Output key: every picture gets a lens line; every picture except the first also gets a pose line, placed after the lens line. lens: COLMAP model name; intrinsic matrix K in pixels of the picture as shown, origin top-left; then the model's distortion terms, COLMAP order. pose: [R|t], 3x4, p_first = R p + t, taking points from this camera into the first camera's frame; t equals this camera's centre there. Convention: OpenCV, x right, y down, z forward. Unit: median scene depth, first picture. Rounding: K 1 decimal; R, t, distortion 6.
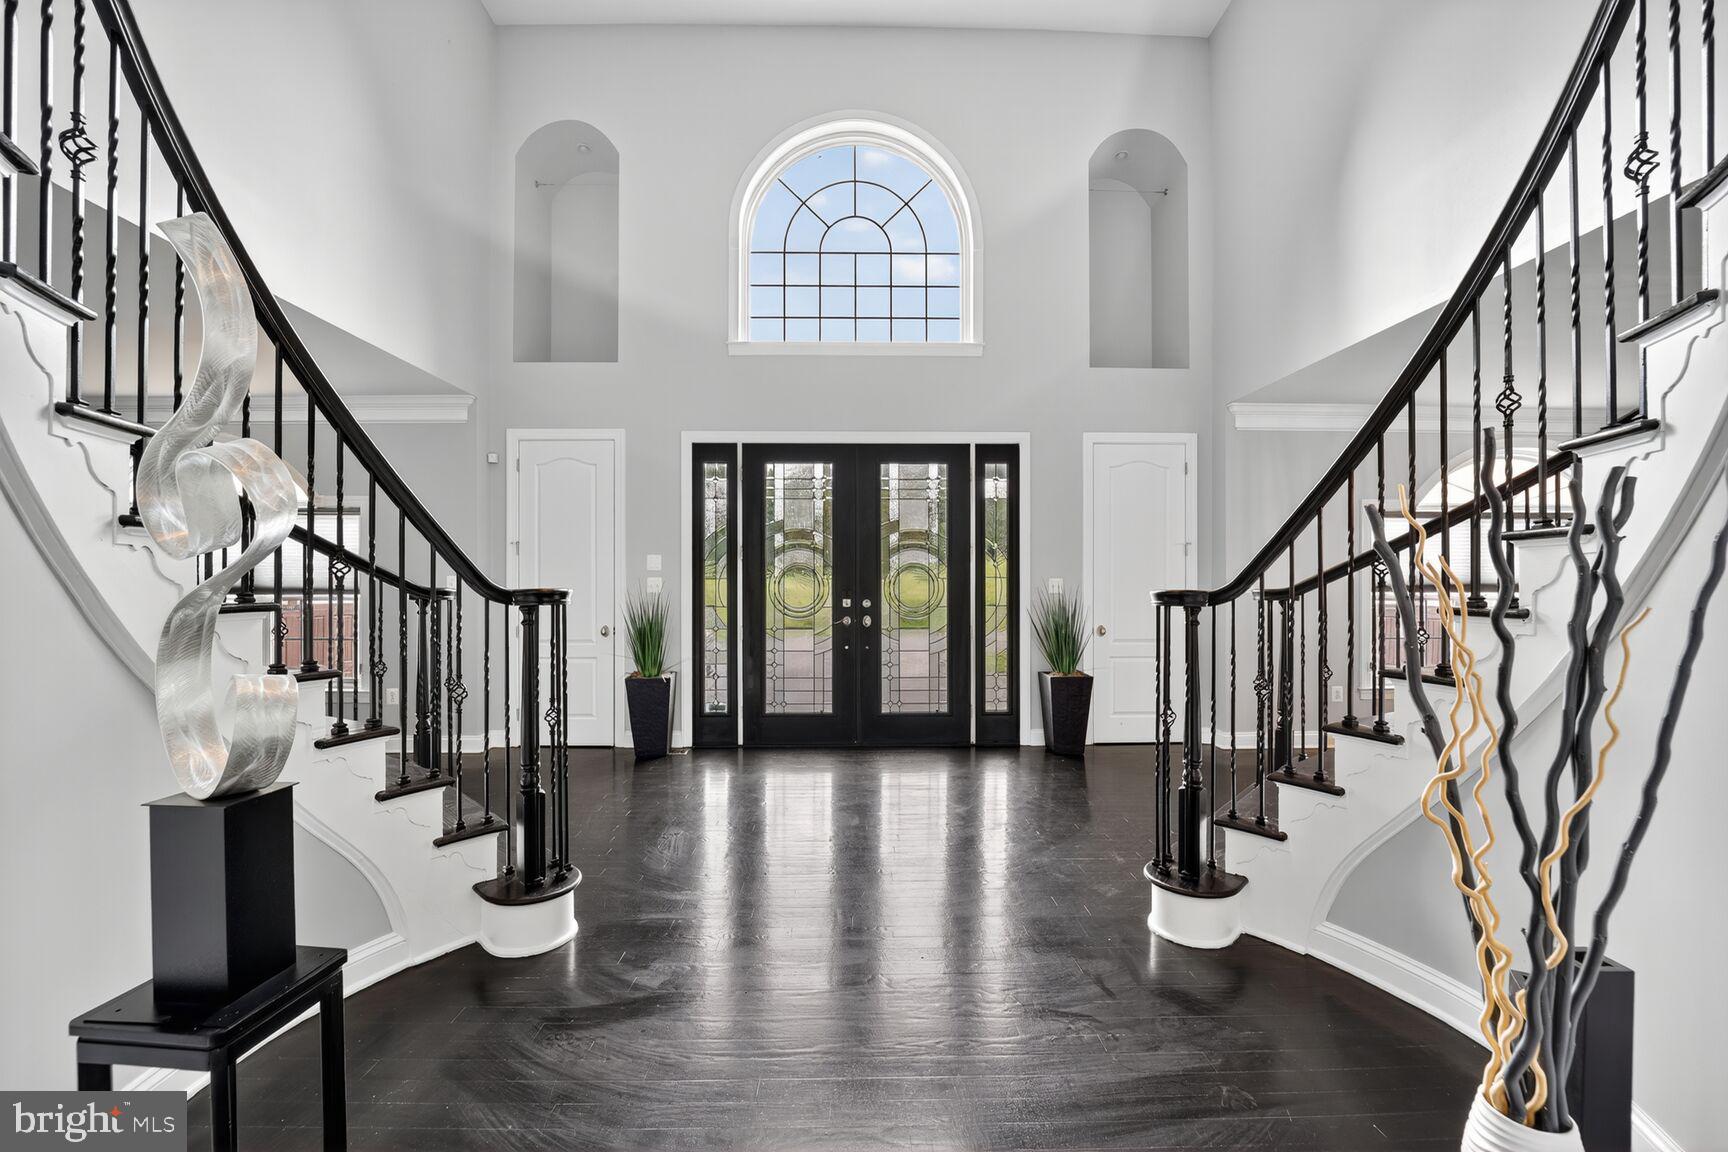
lens RADIAL K [[564.0, 0, 861.6], [0, 564.0, 584.5], [0, 0, 1]] dist [-0.000575, -0.000005]
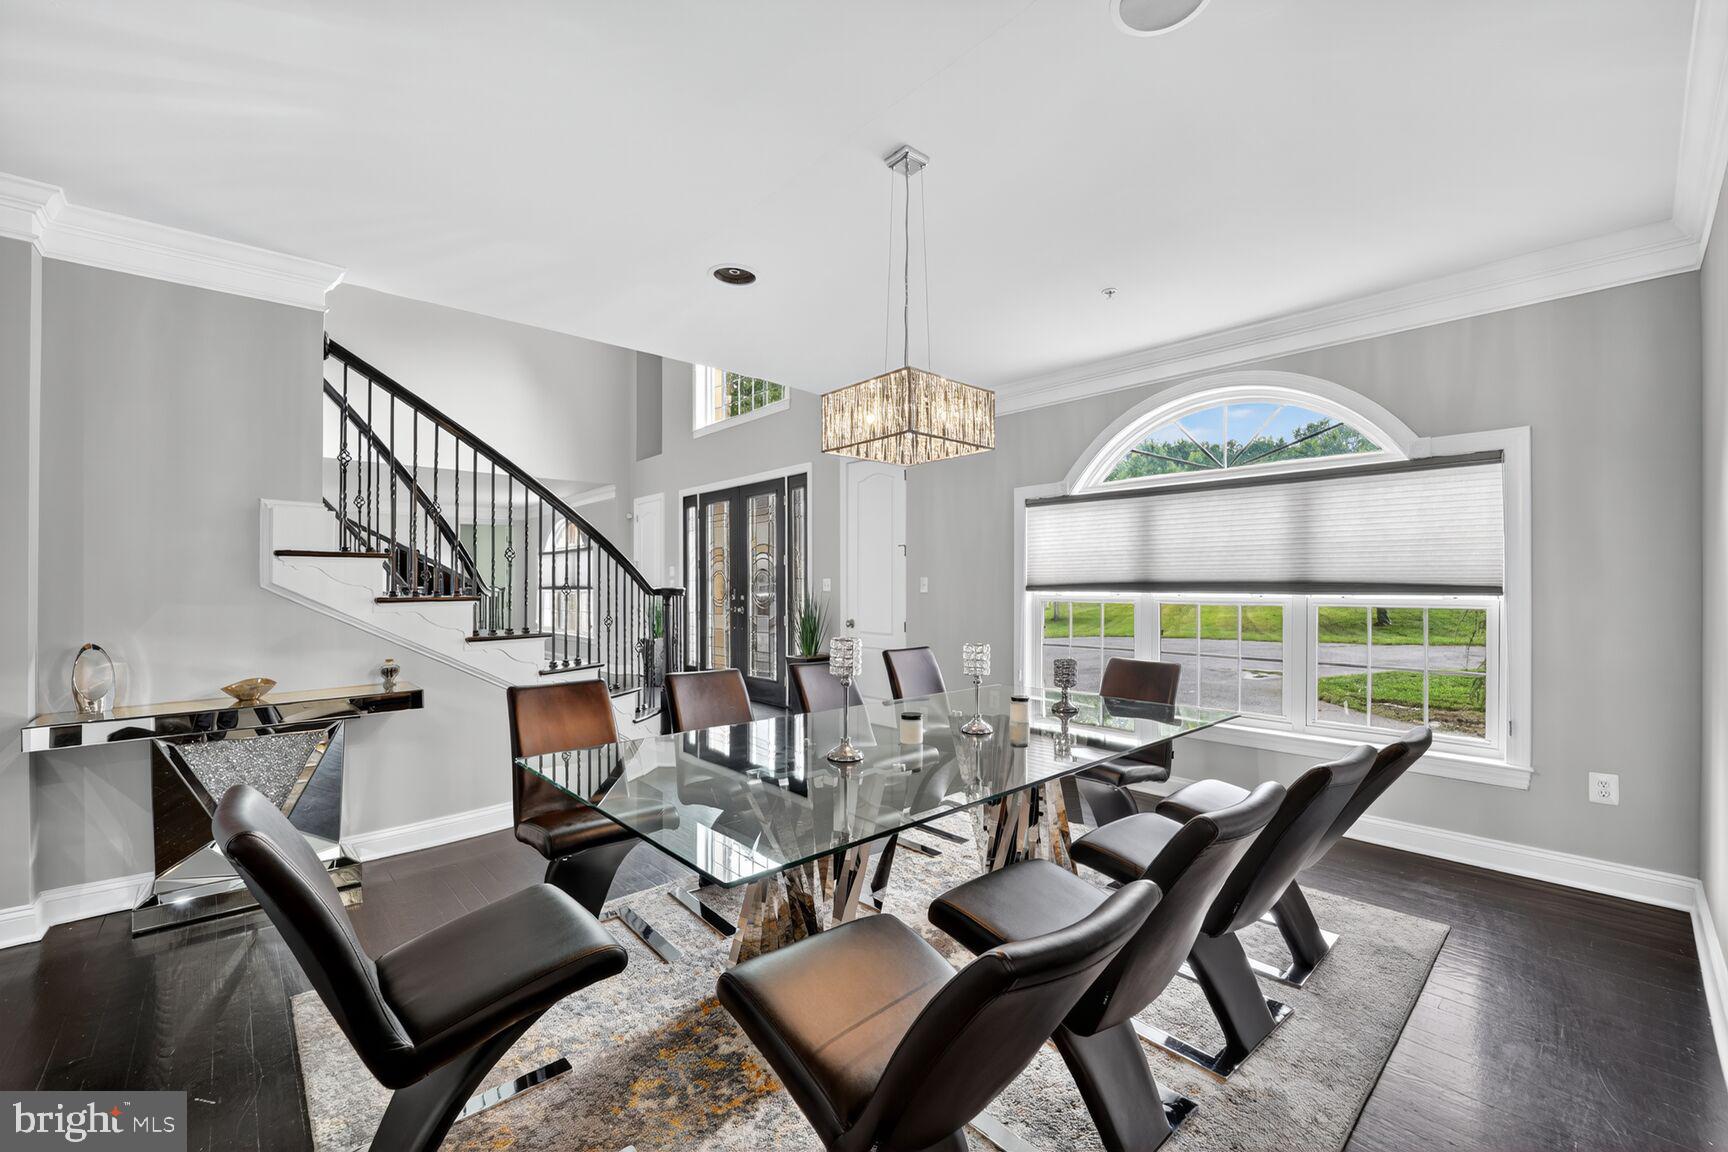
lens RADIAL K [[702.4, 0, 865.2], [0, 702.4, 581.5], [0, 0, 1]] dist [-0.017404, -0.000063]
pose [[0.665825, -0.006222, -0.746082, 1.529264], [0.004349, 0.999981, -0.004457, 0.001728], [0.746095, -0.000277, 0.665839, 0.054804]]
